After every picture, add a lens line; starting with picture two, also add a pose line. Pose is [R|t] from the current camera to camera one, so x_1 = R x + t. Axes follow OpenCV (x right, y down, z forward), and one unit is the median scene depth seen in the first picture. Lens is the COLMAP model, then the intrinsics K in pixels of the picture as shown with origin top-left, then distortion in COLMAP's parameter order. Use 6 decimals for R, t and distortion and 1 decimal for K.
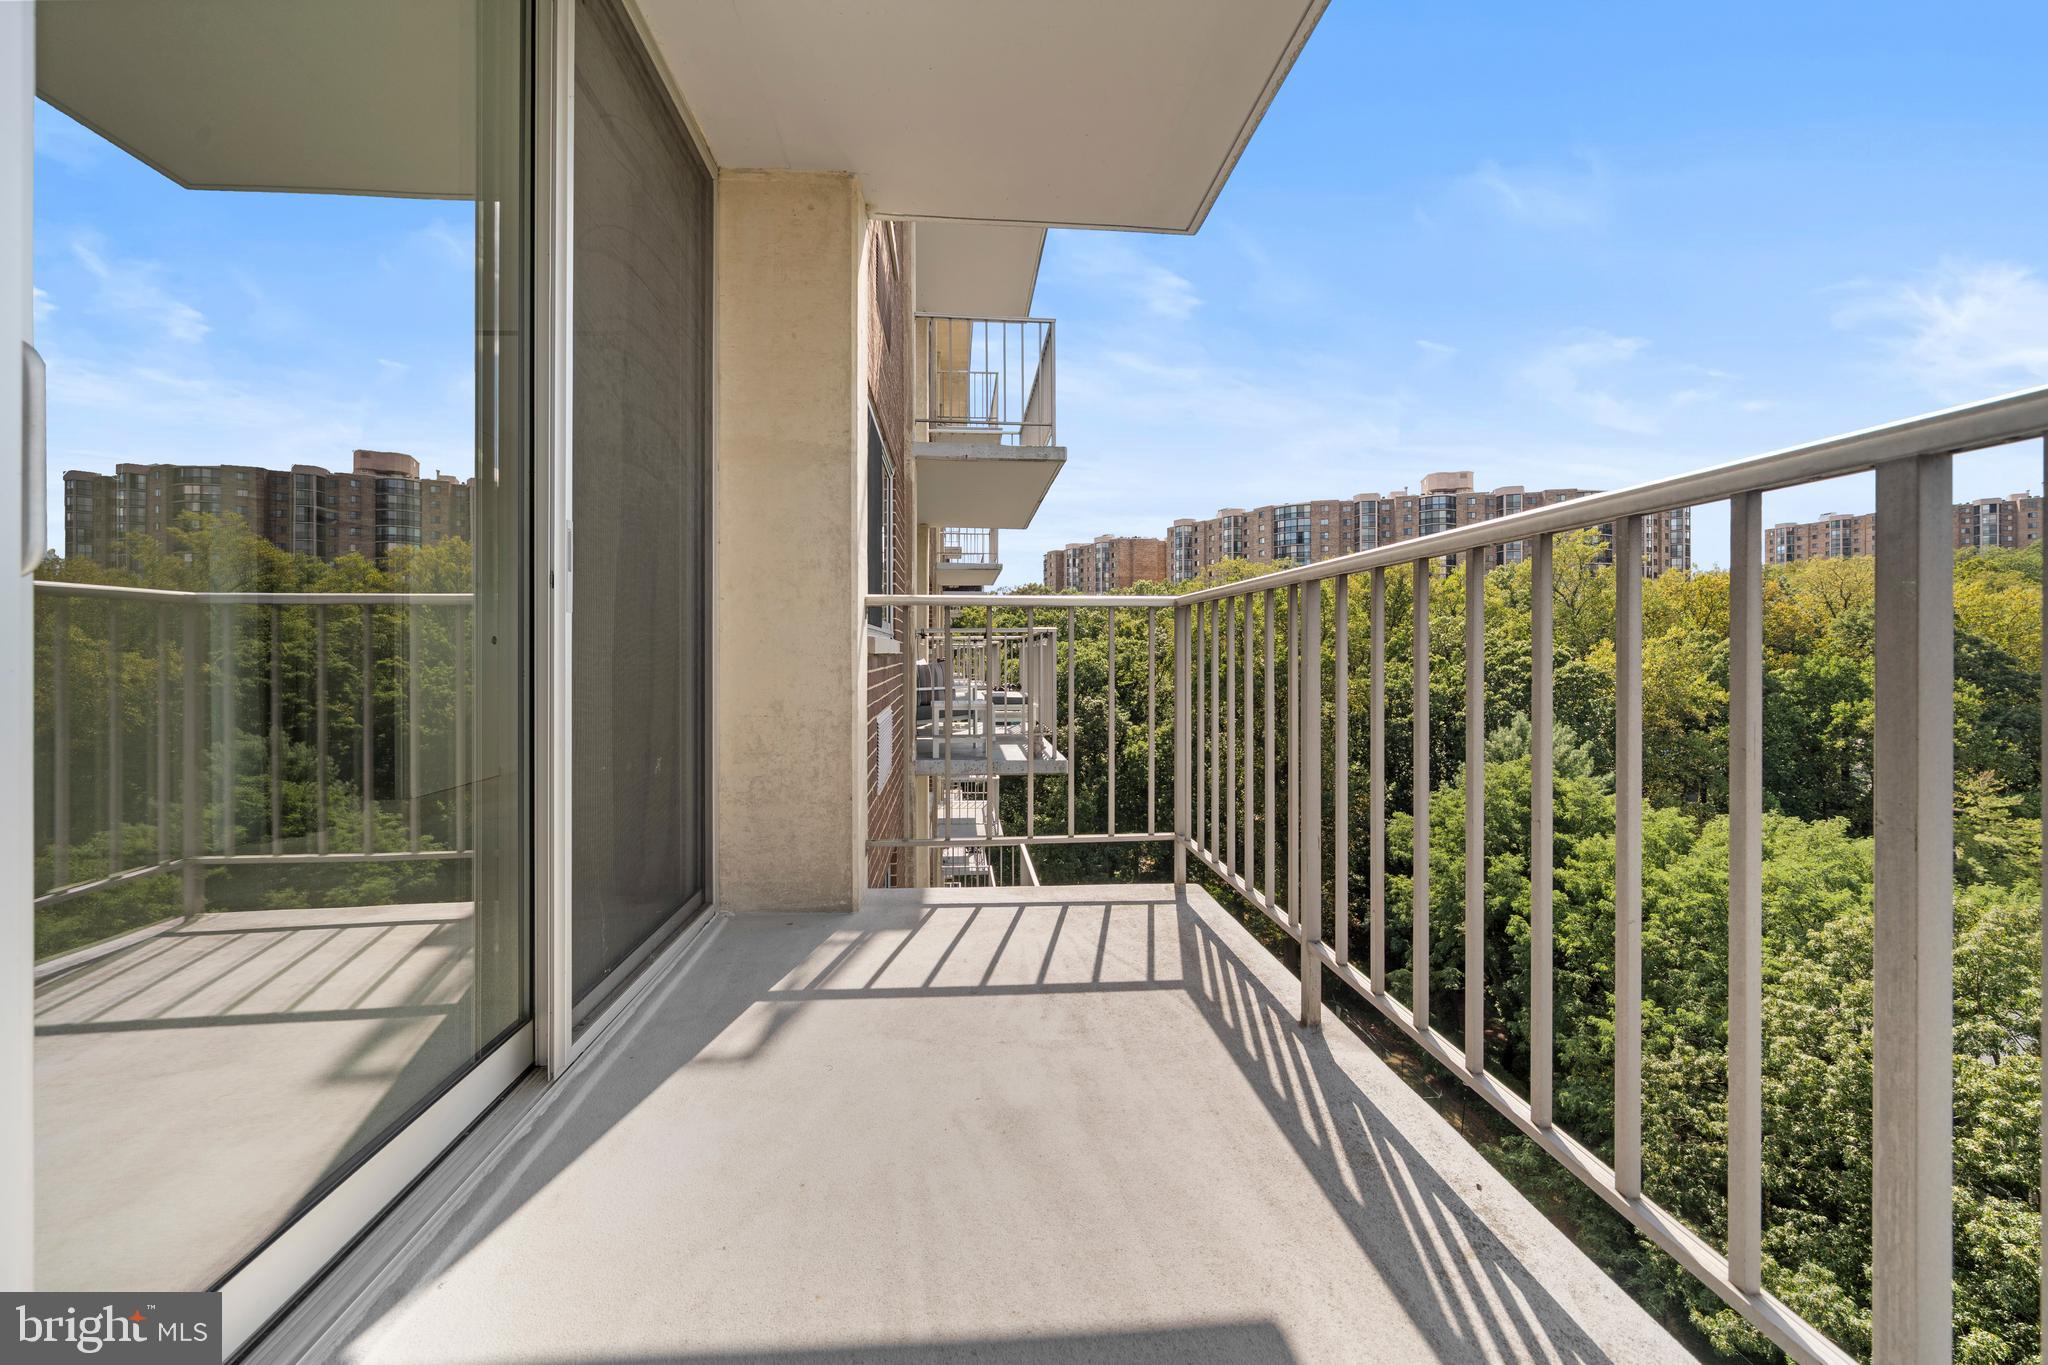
lens RADIAL K [[791.7, 0, 1010.4], [0, 791.7, 647.9], [0, 0, 1]] dist [-0.004062, -0.000047]
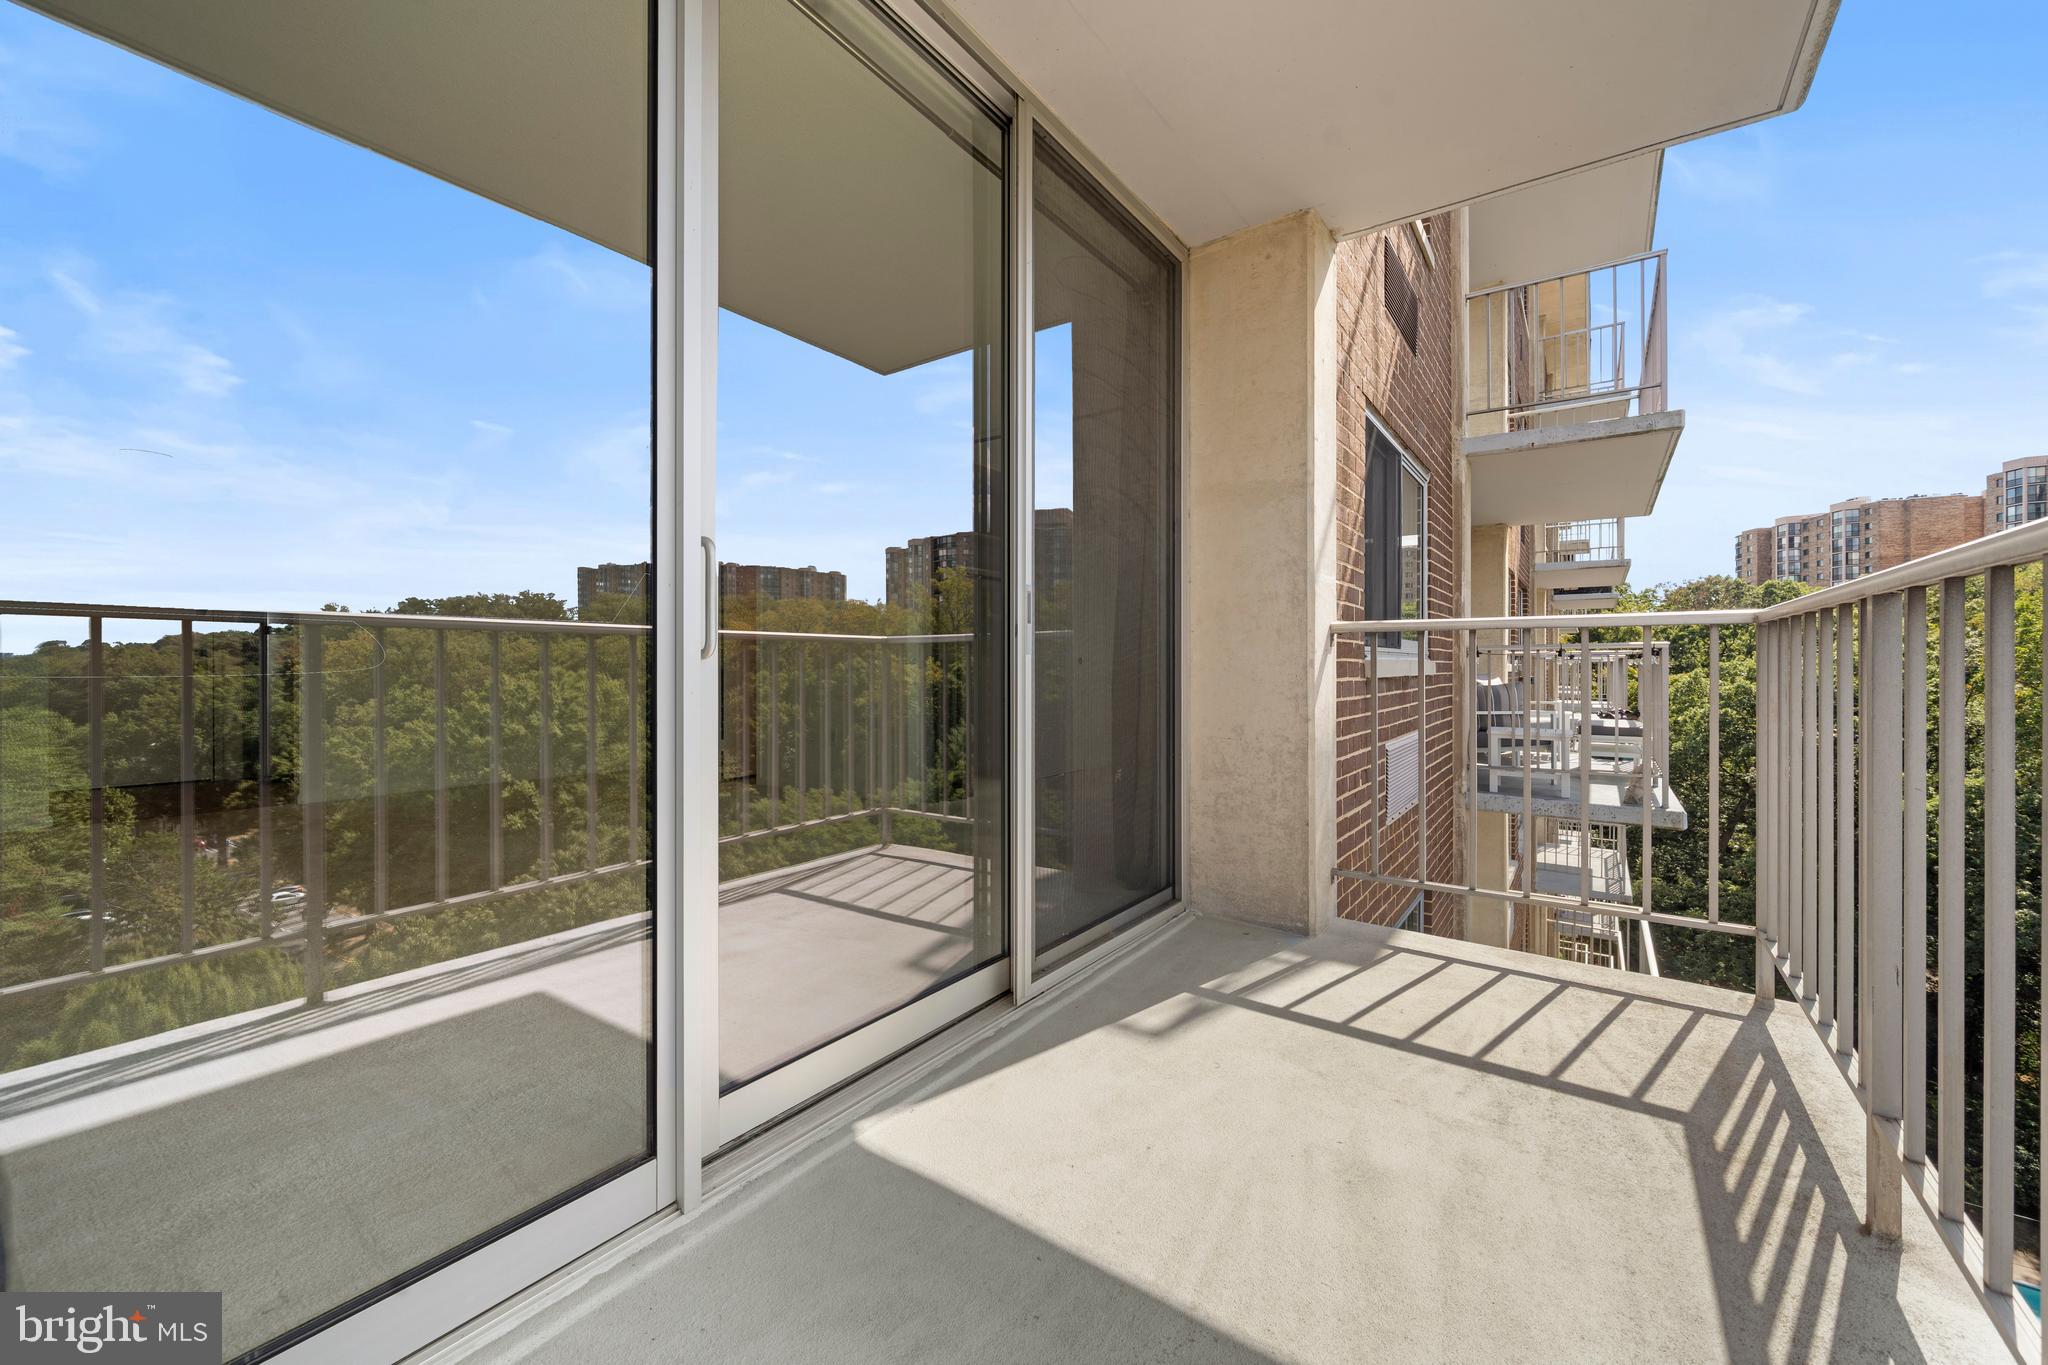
lens RADIAL K [[781.2, 0, 1030.8], [0, 781.2, 662.1], [0, 0, 1]] dist [-0.004699, -0.000089]
pose [[0.768483, -0.001272, -0.639869, 0.169121], [0.002469, 0.999996, 0.000978, -0.020442], [0.639865, -0.002331, 0.768484, 0.000974]]
